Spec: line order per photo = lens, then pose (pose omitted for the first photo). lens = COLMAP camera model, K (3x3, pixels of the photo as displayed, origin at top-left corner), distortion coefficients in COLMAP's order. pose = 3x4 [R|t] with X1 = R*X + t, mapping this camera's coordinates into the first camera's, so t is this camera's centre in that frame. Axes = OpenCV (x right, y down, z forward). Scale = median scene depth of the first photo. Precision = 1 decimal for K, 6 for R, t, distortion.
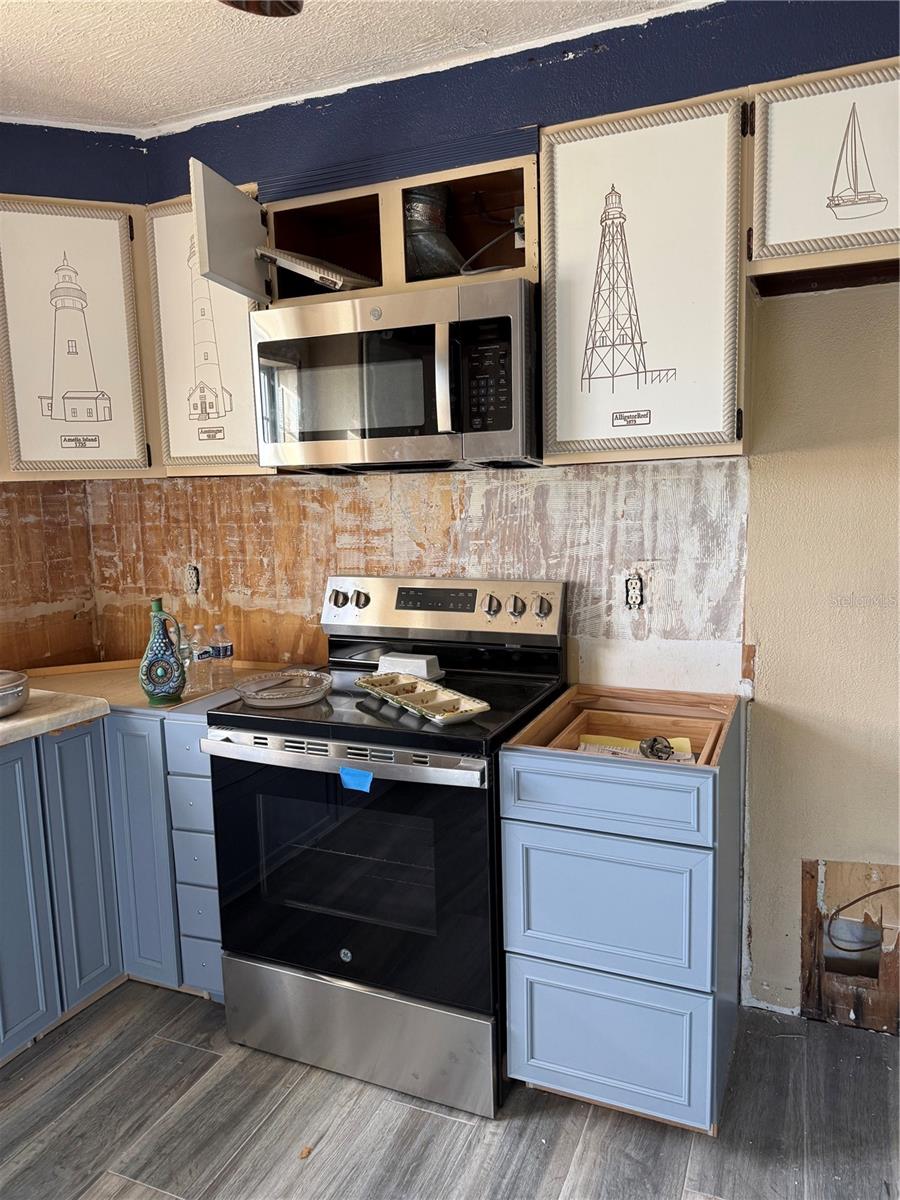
lens RADIAL K [[837.6, 0, 478.3], [0, 837.6, 609.6], [0, 0, 1]] dist [0.096109, -0.140288]
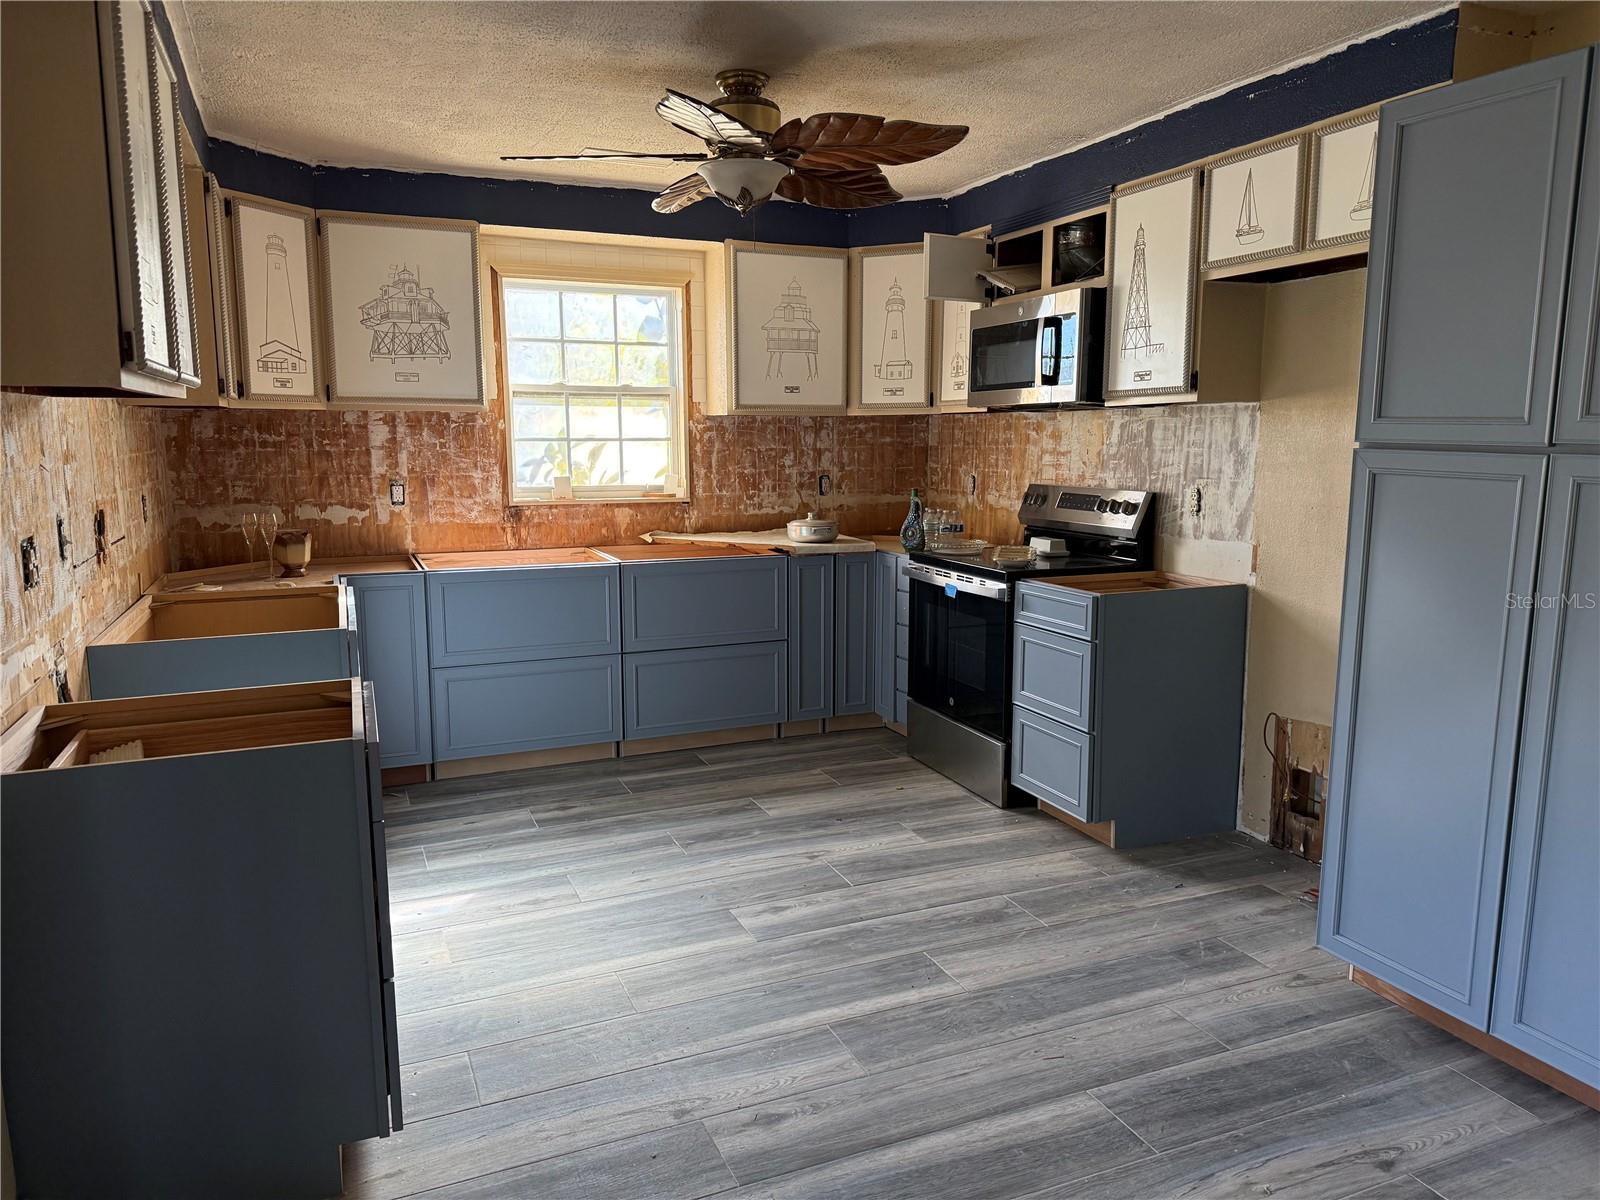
lens RADIAL K [[1116.8, 0, 800.0], [0, 1116.8, 600.0], [0, 0, 1]] dist [0.096109, -0.140288]
pose [[0.714301, 0.125460, -0.688501, 0.990390], [-0.115547, 0.991440, 0.060785, 0.096110], [0.690234, 0.036135, 0.722683, -0.711307]]
